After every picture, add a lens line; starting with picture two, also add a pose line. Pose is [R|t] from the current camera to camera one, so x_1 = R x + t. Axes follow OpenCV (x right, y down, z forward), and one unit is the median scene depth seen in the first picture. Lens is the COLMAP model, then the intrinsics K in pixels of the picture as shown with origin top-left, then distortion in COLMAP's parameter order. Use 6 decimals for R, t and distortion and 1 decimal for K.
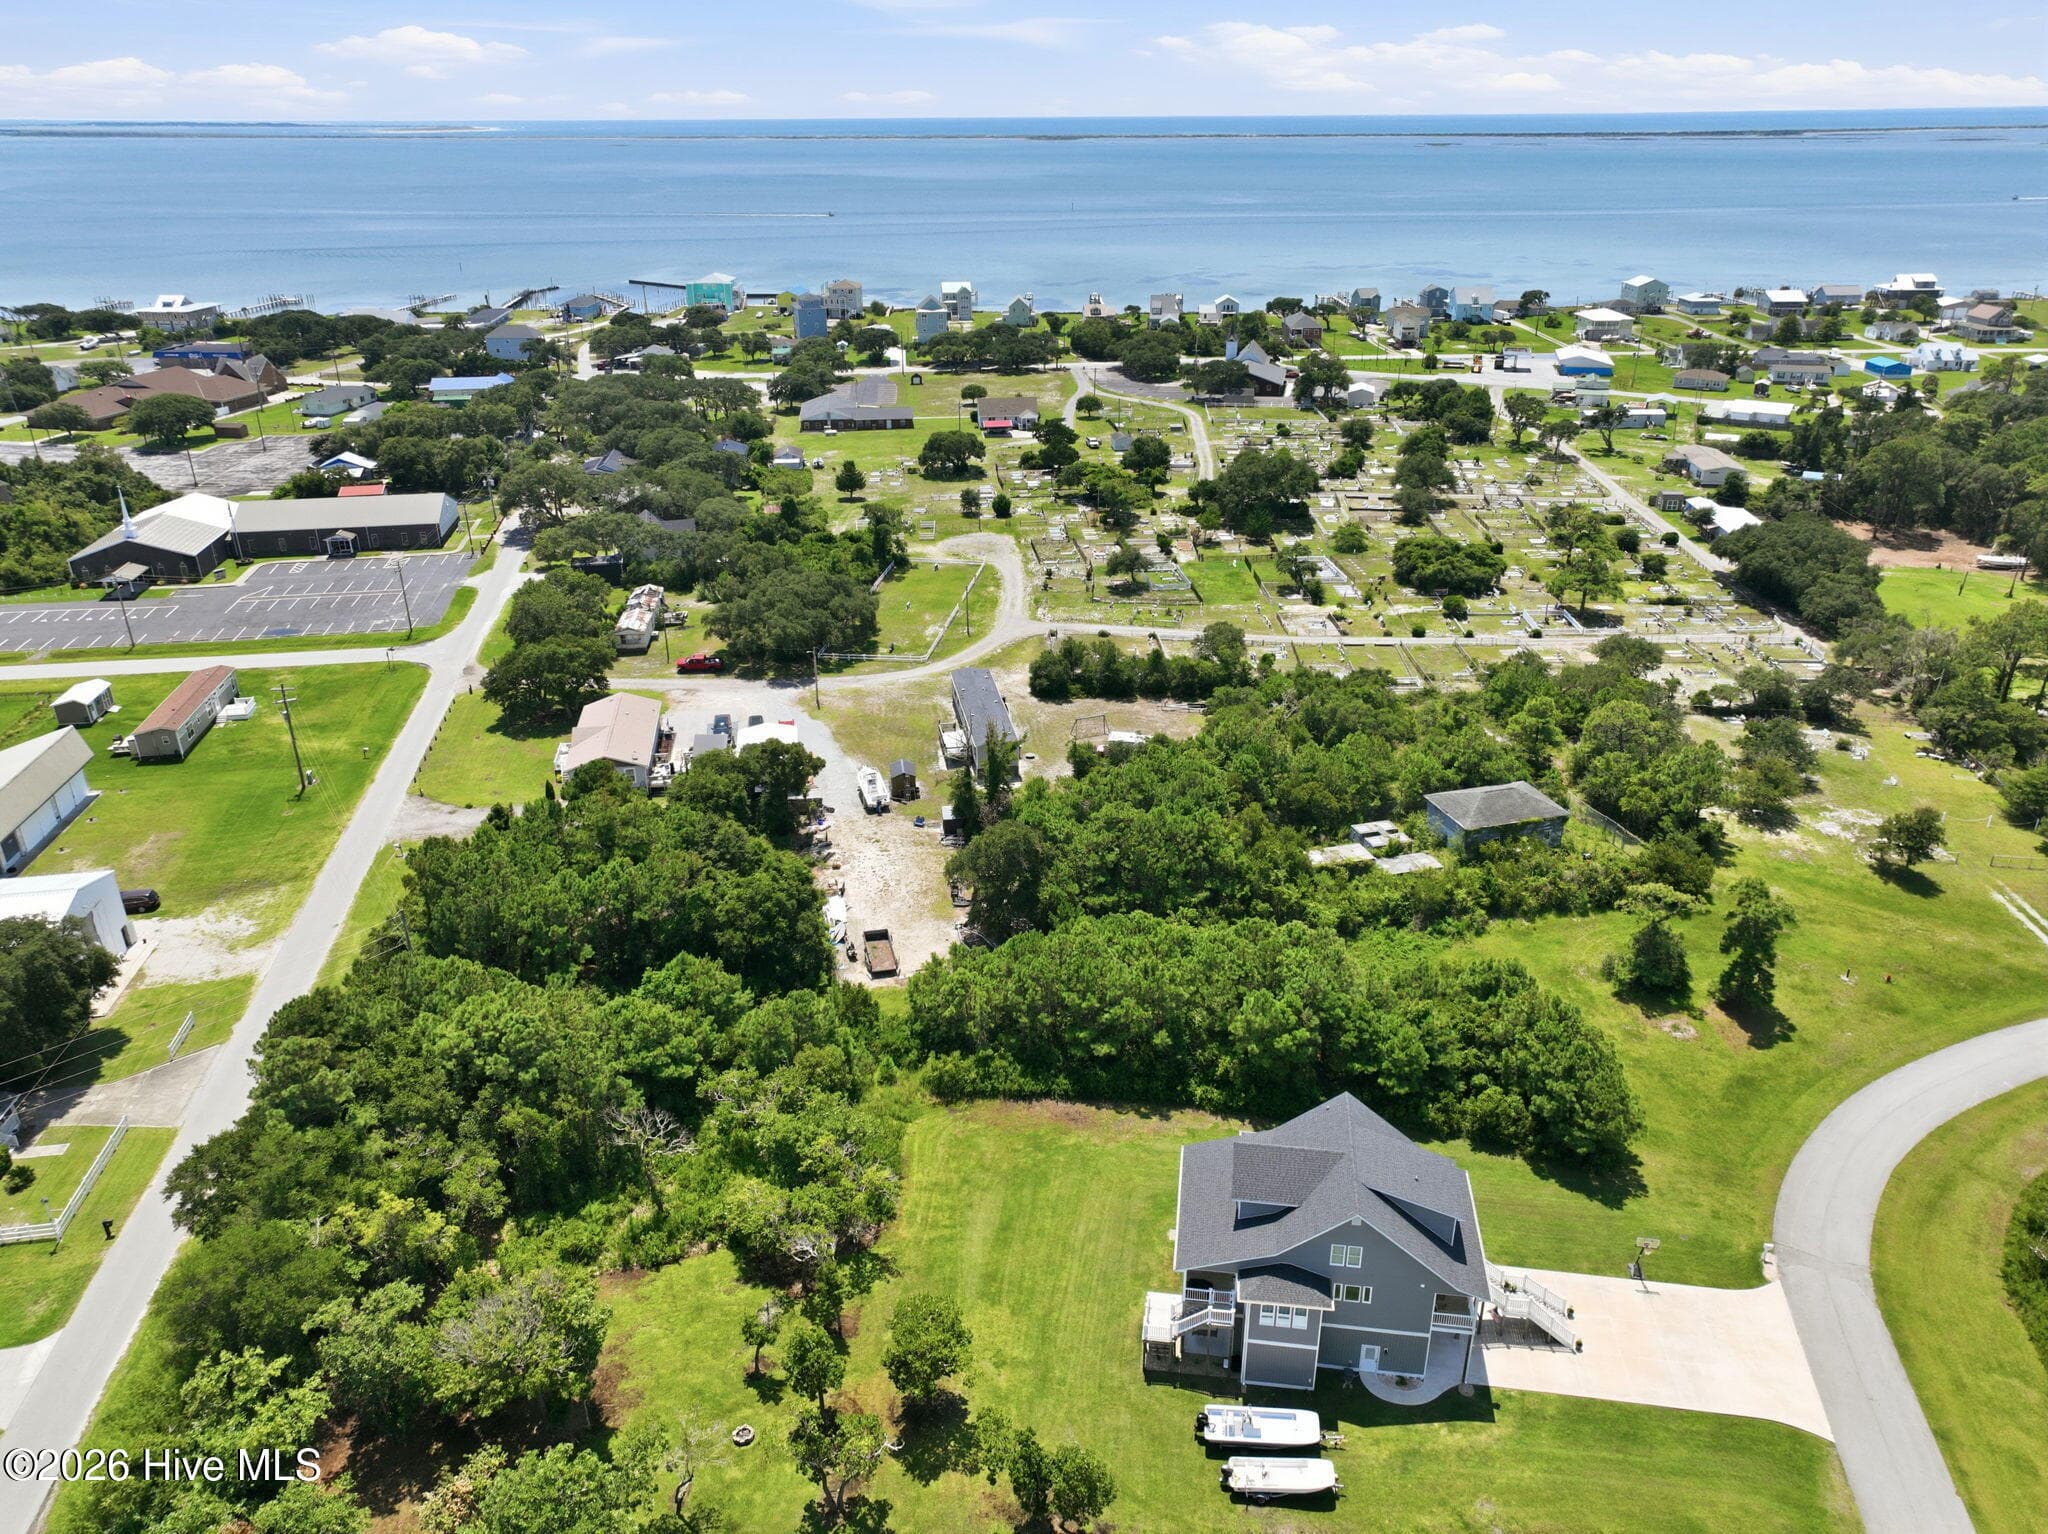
lens RADIAL K [[1430.0, 0, 1027.0], [0, 1430.0, 766.9], [0, 0, 1]] dist [-0.005981, 0.022556]
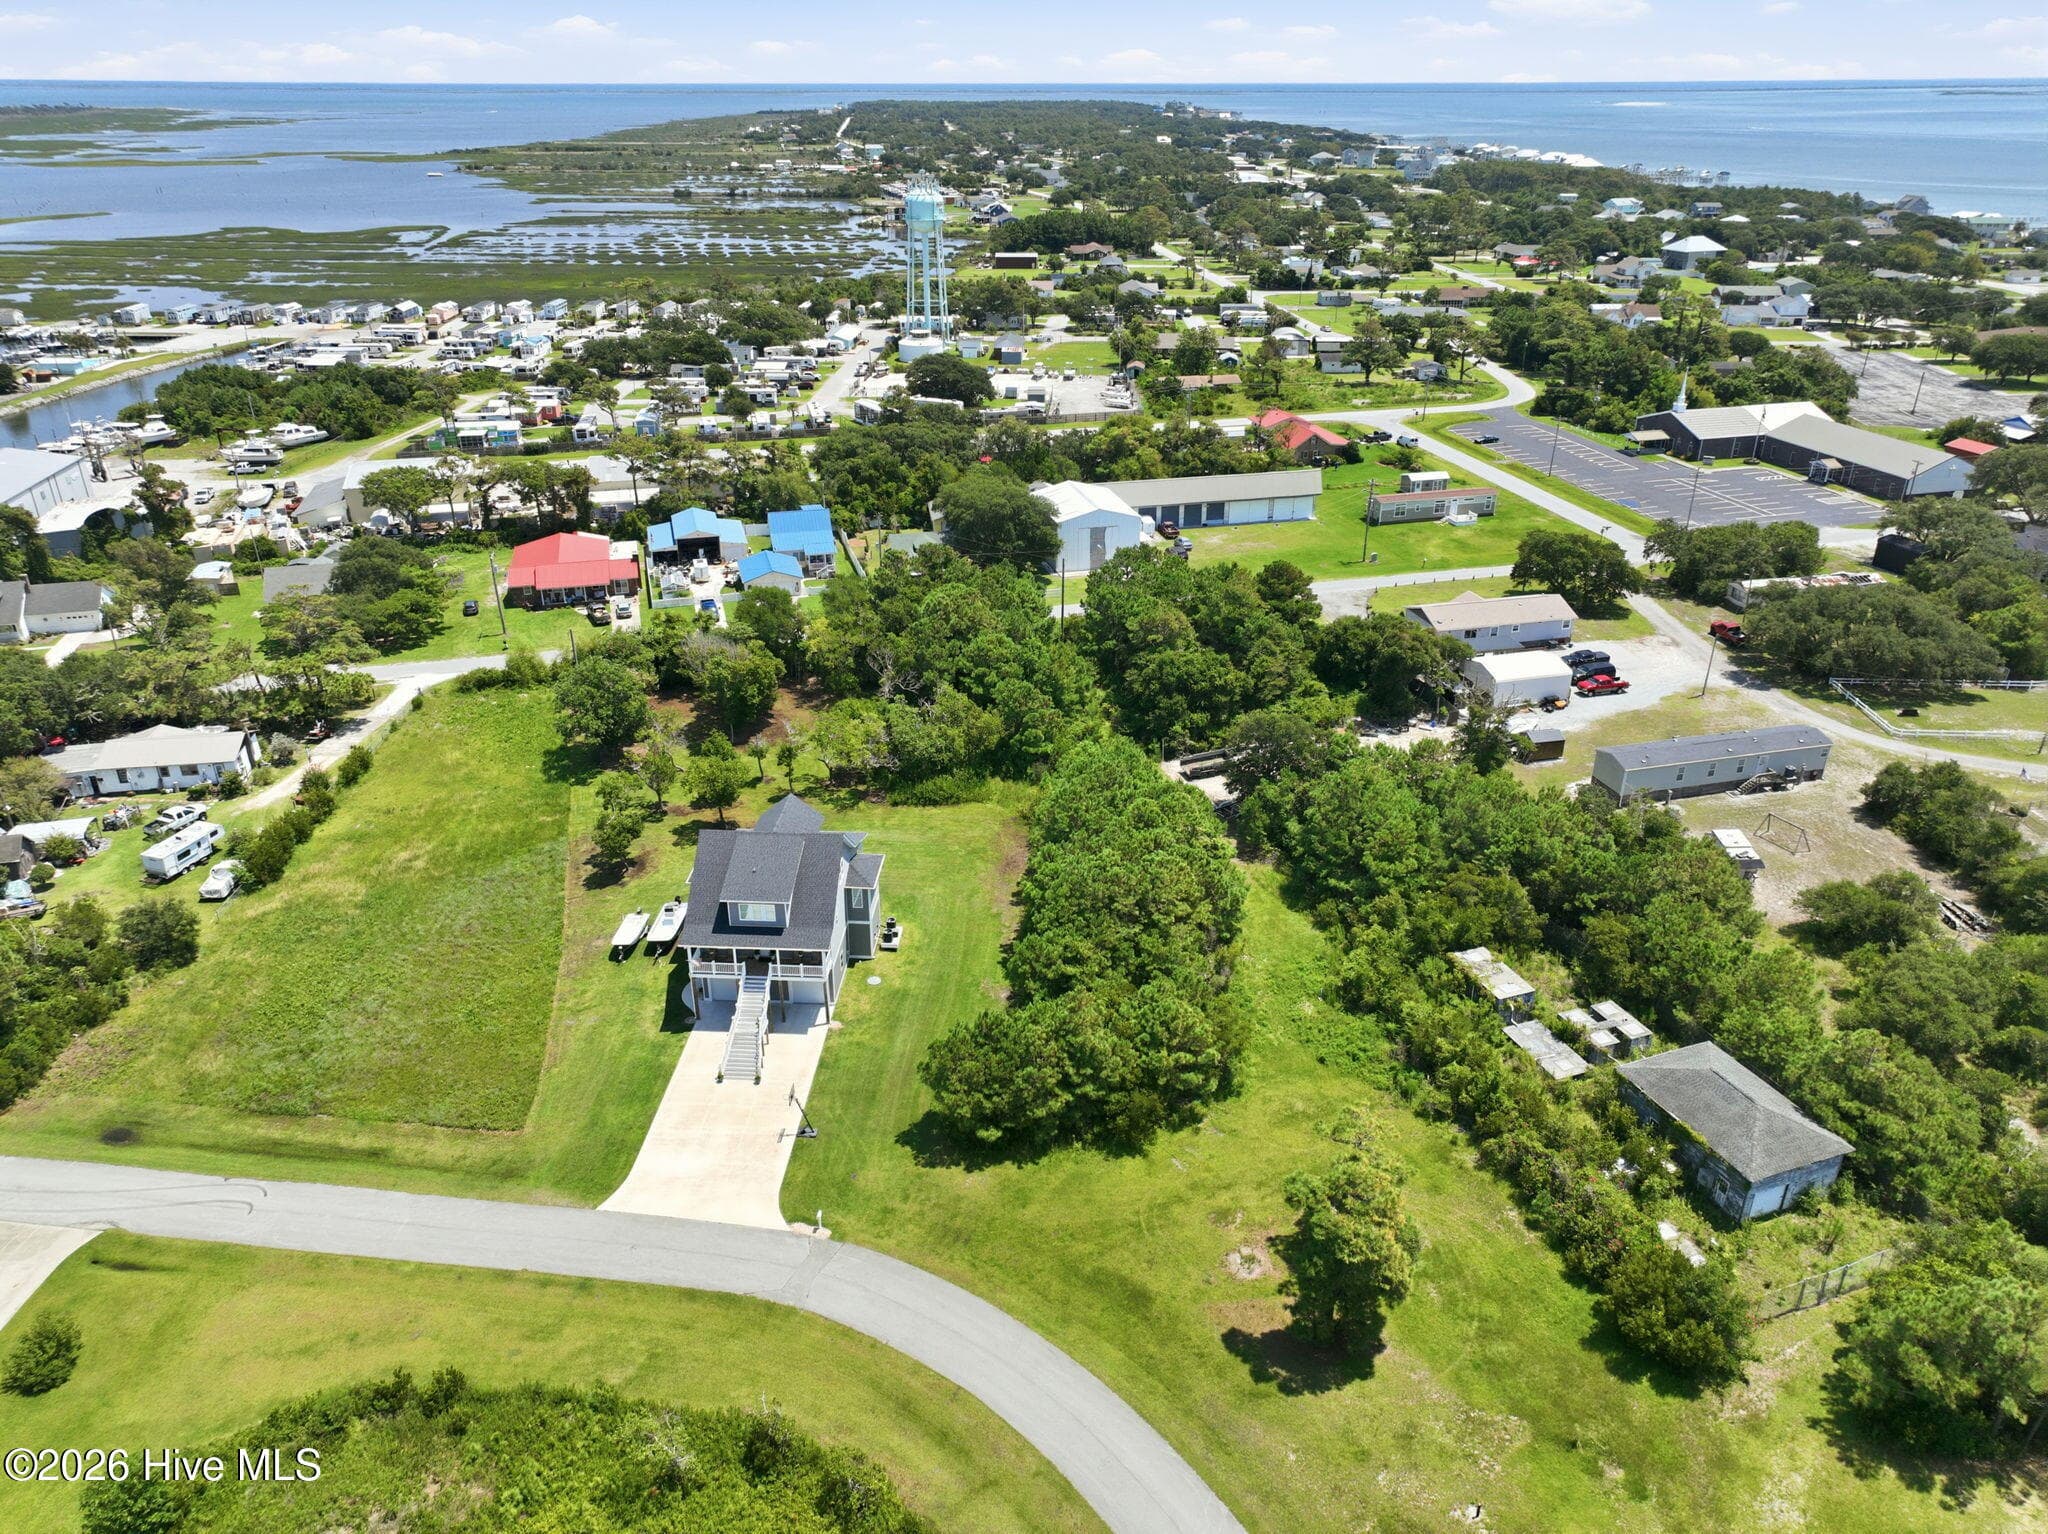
lens RADIAL K [[1430.0, 0, 1027.0], [0, 1430.0, 766.9], [0, 0, 1]] dist [-0.005981, 0.022556]
pose [[0.084749, 0.436299, -0.895802, 0.660896], [-0.412508, 0.833736, 0.367044, -0.166821], [0.907003, 0.338419, 0.250636, 0.417979]]
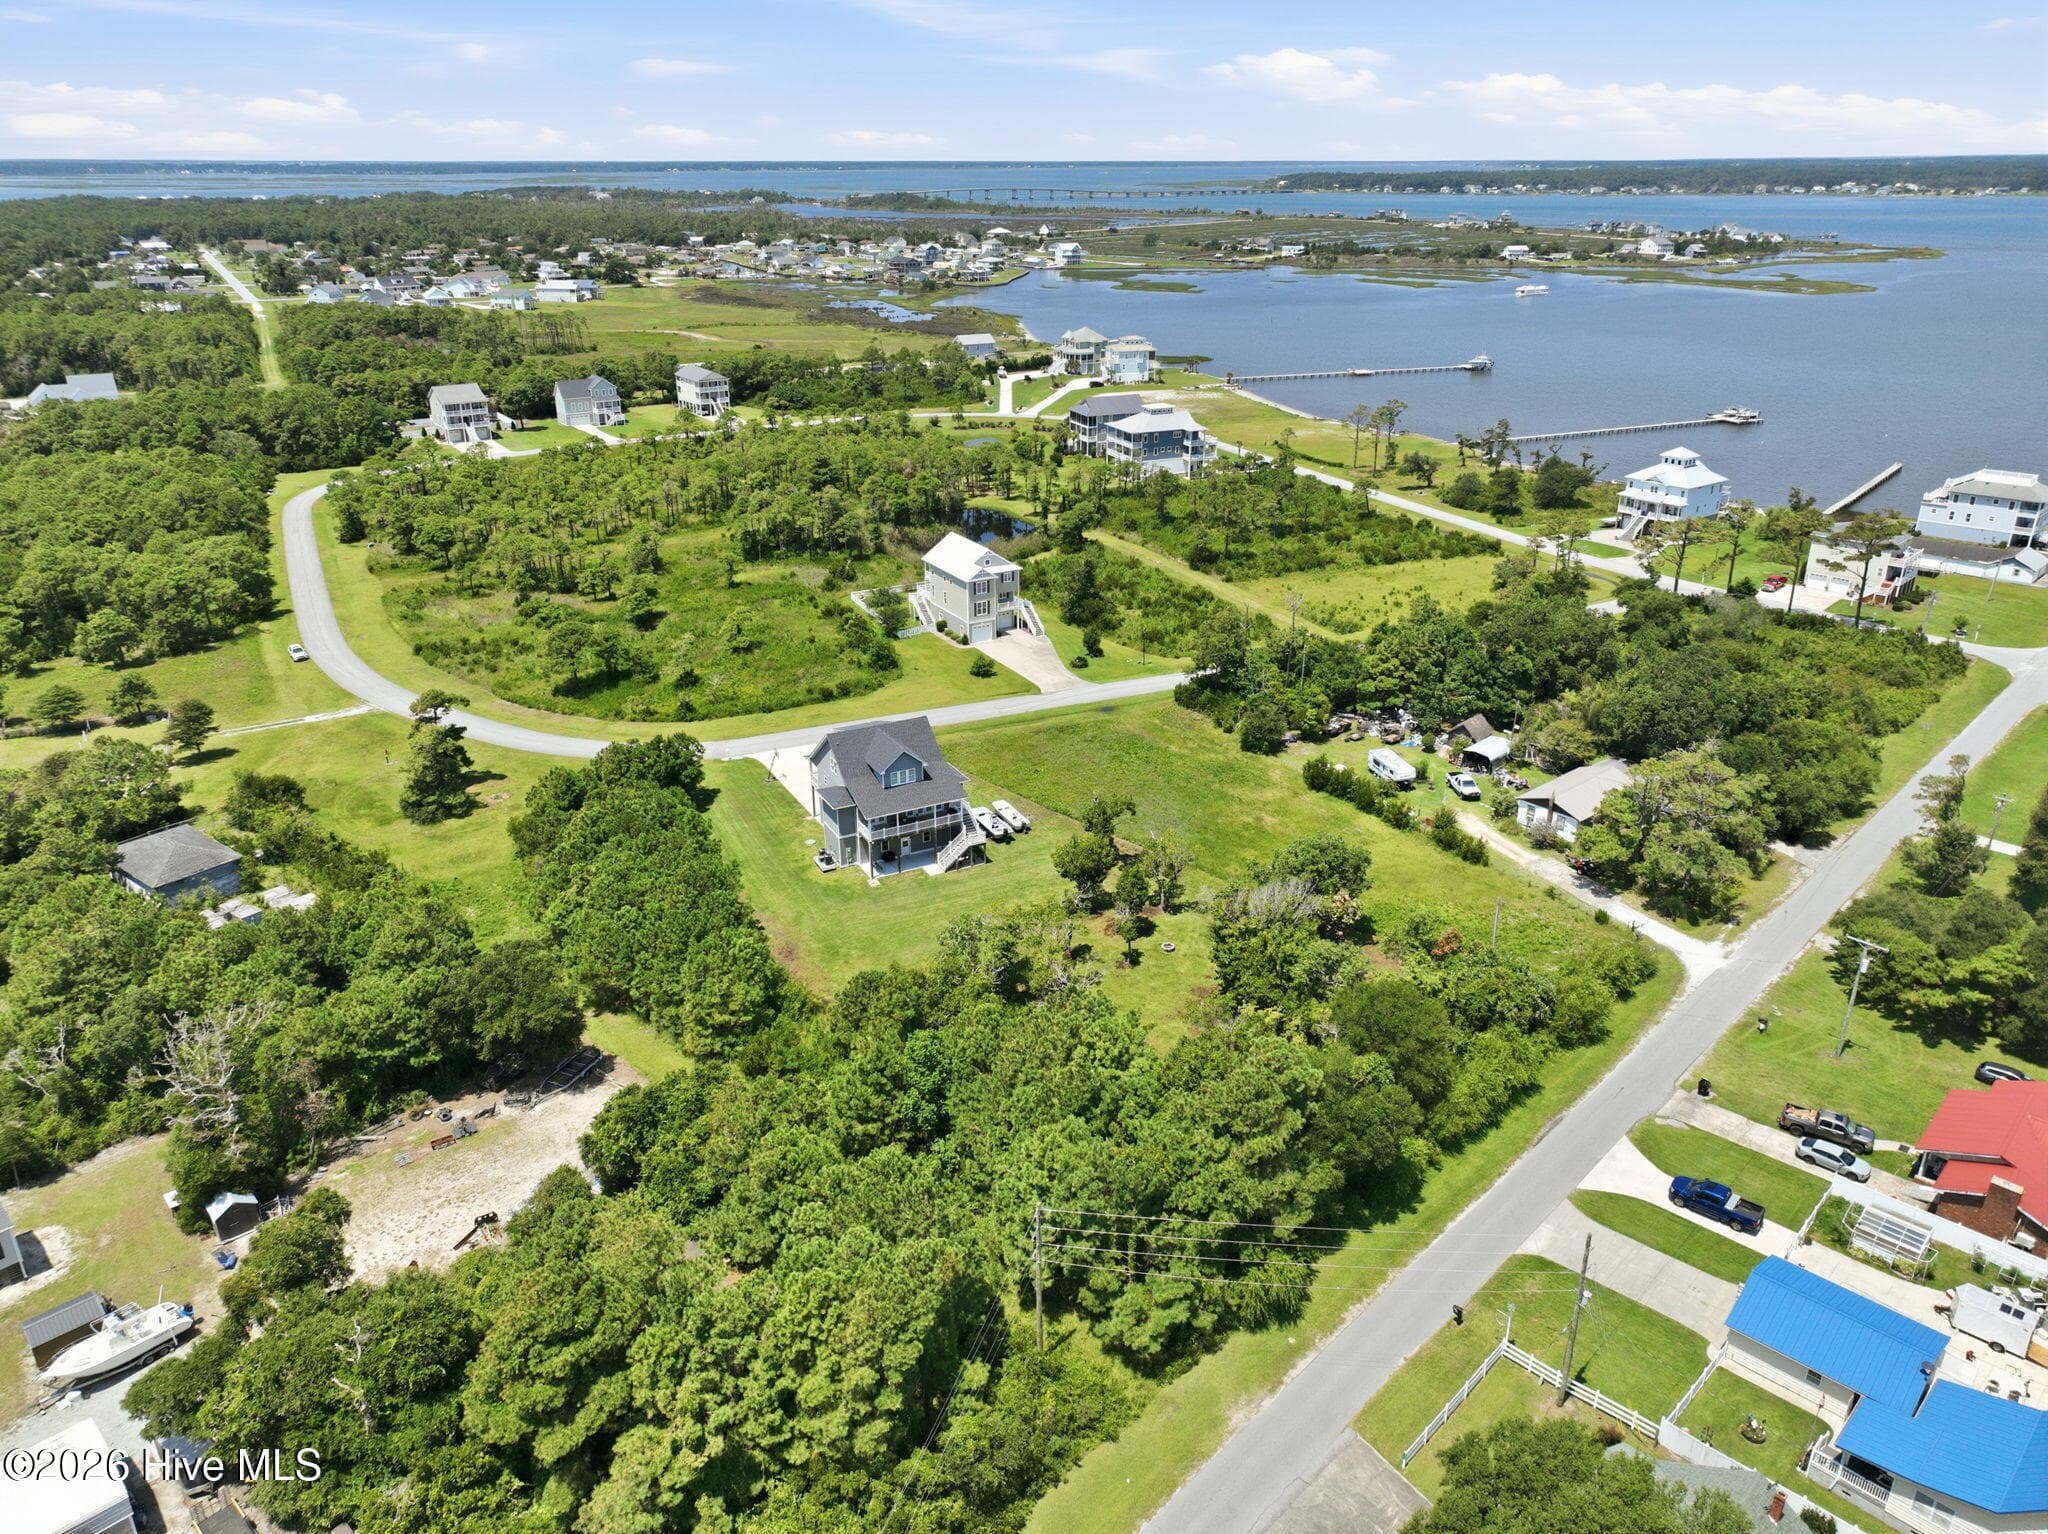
lens RADIAL K [[1430.0, 0, 1027.0], [0, 1430.0, 766.9], [0, 0, 1]] dist [-0.005981, 0.022556]
pose [[-0.589182, -0.308760, 0.746681, -0.576343], [0.339144, 0.744266, 0.575369, -0.305742], [-0.733380, 0.592230, -0.333794, 0.712226]]
